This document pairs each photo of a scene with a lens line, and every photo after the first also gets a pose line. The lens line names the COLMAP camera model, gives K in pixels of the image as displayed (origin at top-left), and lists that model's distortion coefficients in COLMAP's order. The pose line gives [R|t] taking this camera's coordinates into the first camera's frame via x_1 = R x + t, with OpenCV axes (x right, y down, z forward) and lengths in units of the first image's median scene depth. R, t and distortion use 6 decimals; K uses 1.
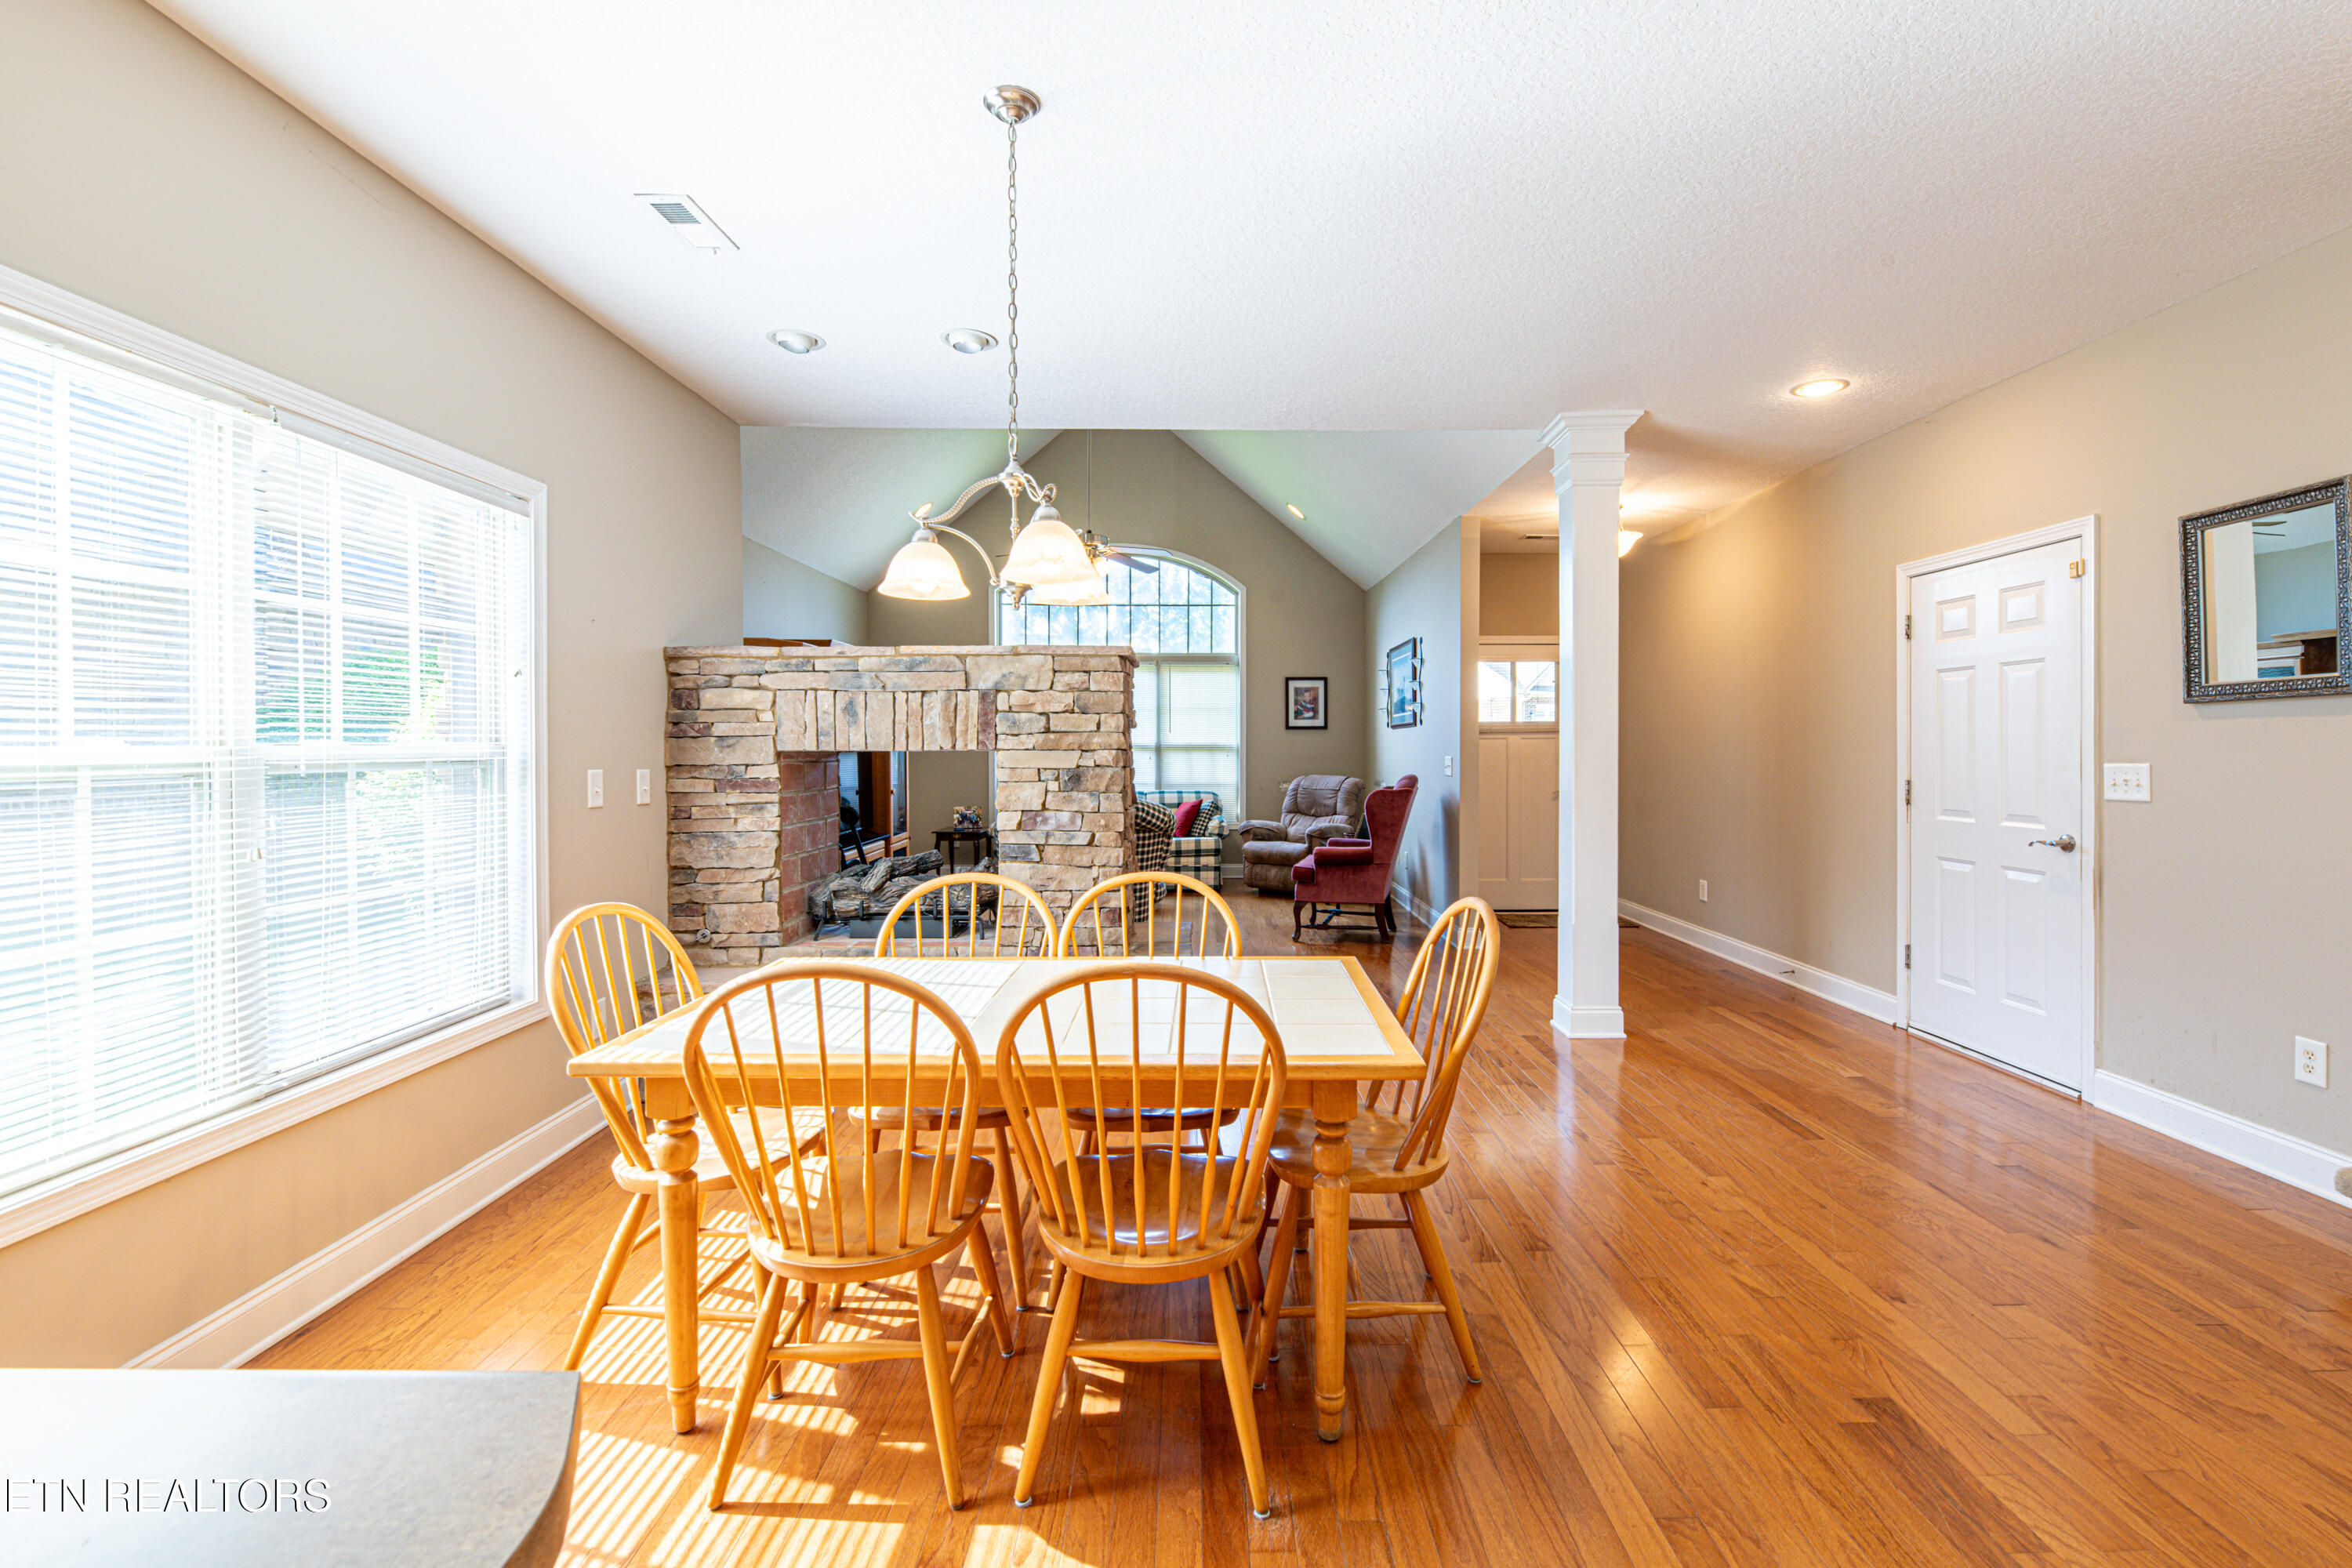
lens RADIAL K [[1005.7, 0, 1178.6], [0, 1005.7, 753.0], [0, 0, 1]] dist [-0.001678, -0.000208]
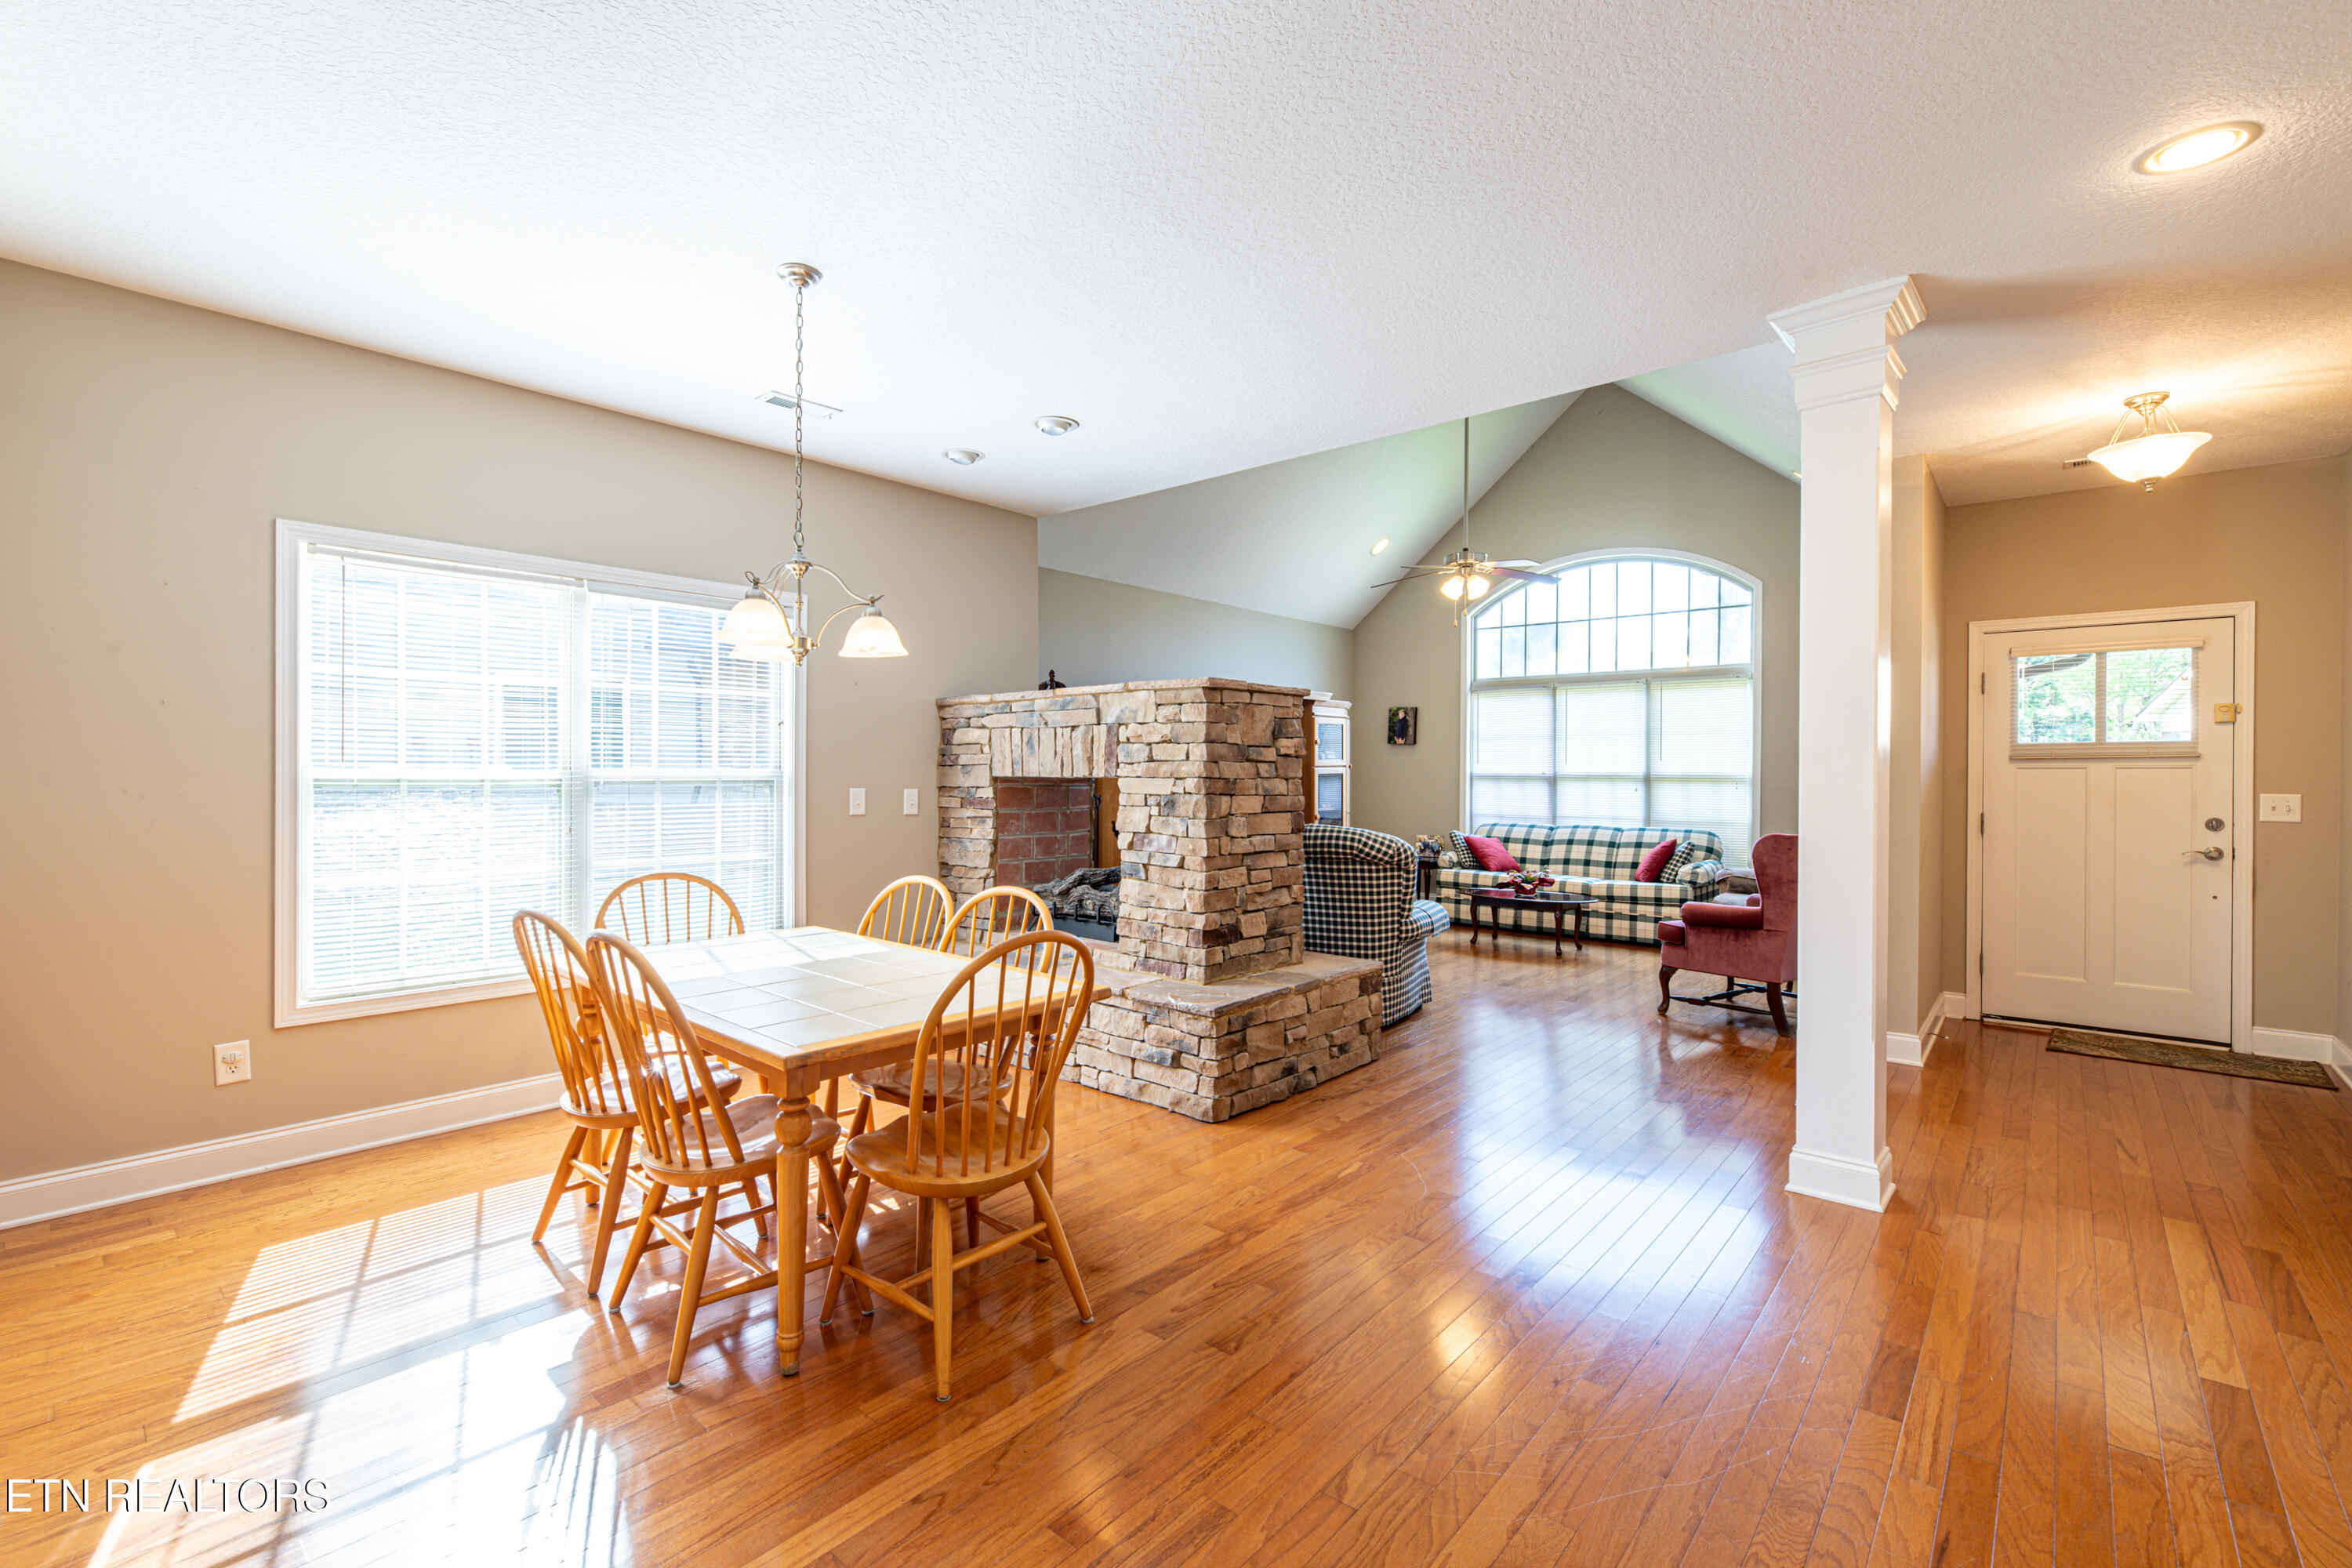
lens RADIAL K [[996.7, 0, 1170.9], [0, 996.7, 776.8], [0, 0, 1]] dist [-0.001812, -0.000157]
pose [[0.748257, 0.007724, -0.663364, 0.600571], [-0.010831, 0.999941, -0.000574, -0.003269], [0.663321, 0.007614, 0.748297, 0.207651]]
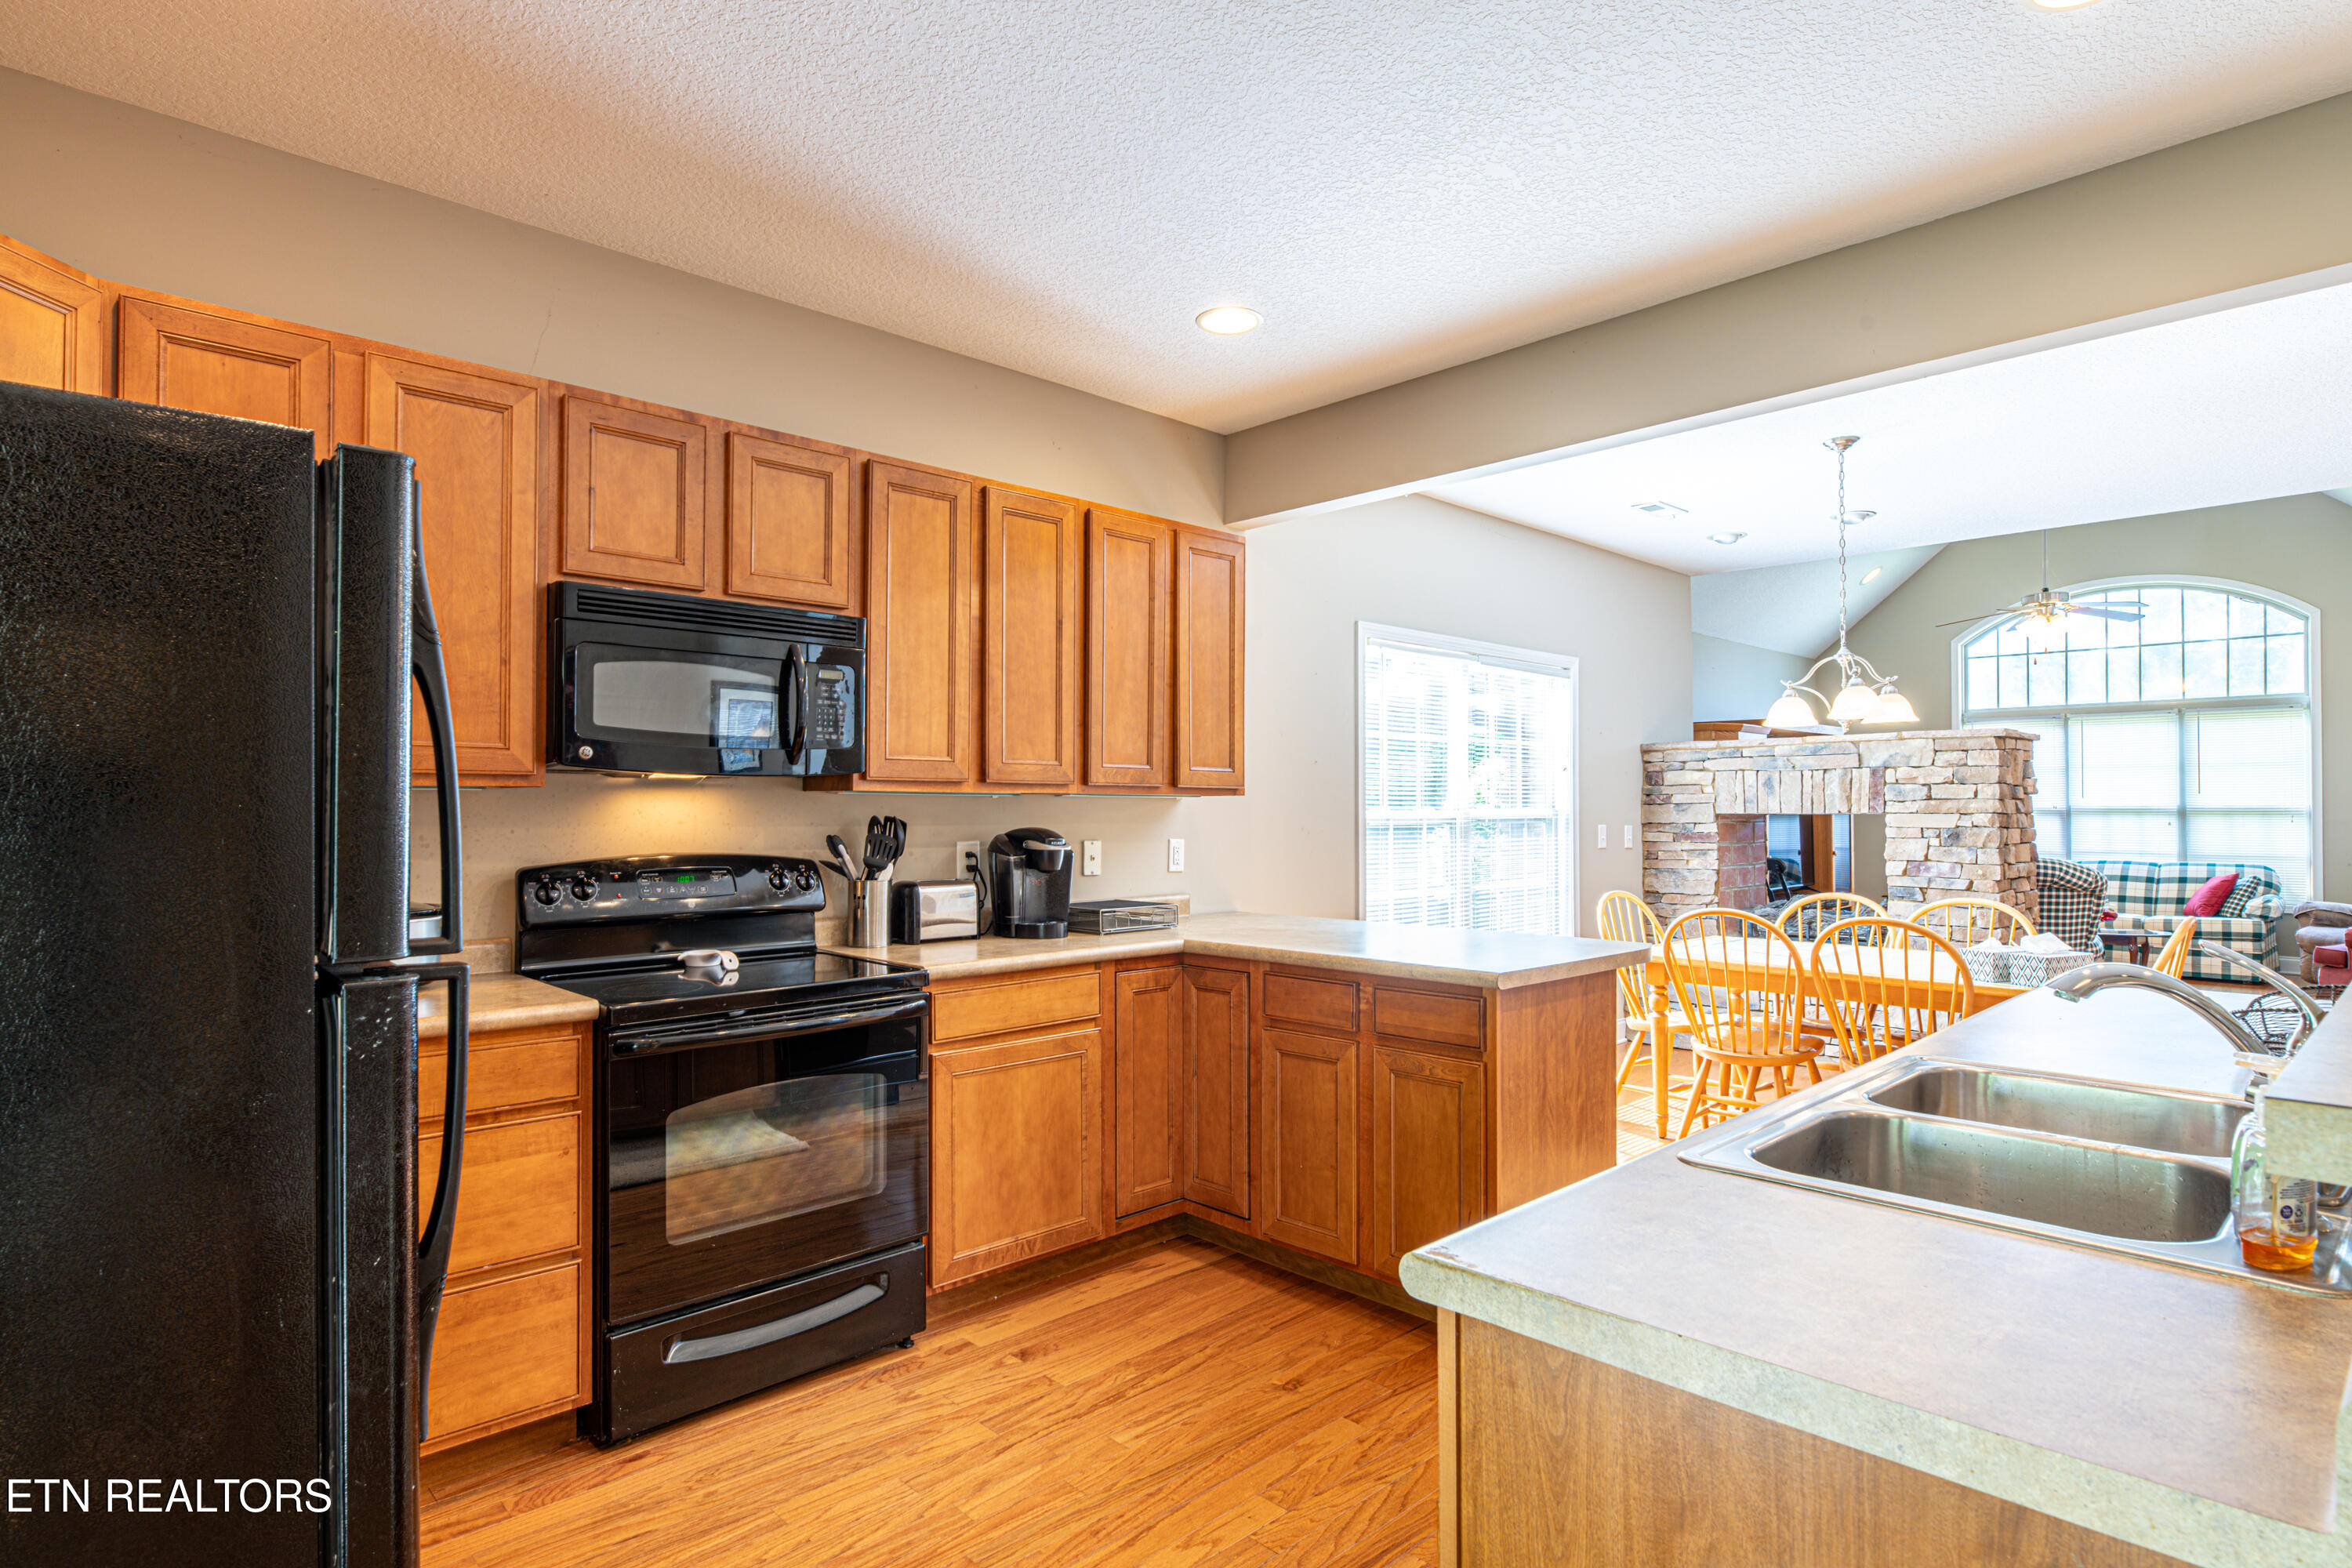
lens RADIAL K [[1207.8, 0, 1208.7], [0, 1207.8, 794.3], [0, 0, 1]] dist [-0.003233, -0.000620]
pose [[0.700820, -0.008801, -0.713284, 0.317699], [-0.004445, 0.999851, -0.016704, 0.002417], [0.713325, 0.014877, 0.700676, -0.713051]]
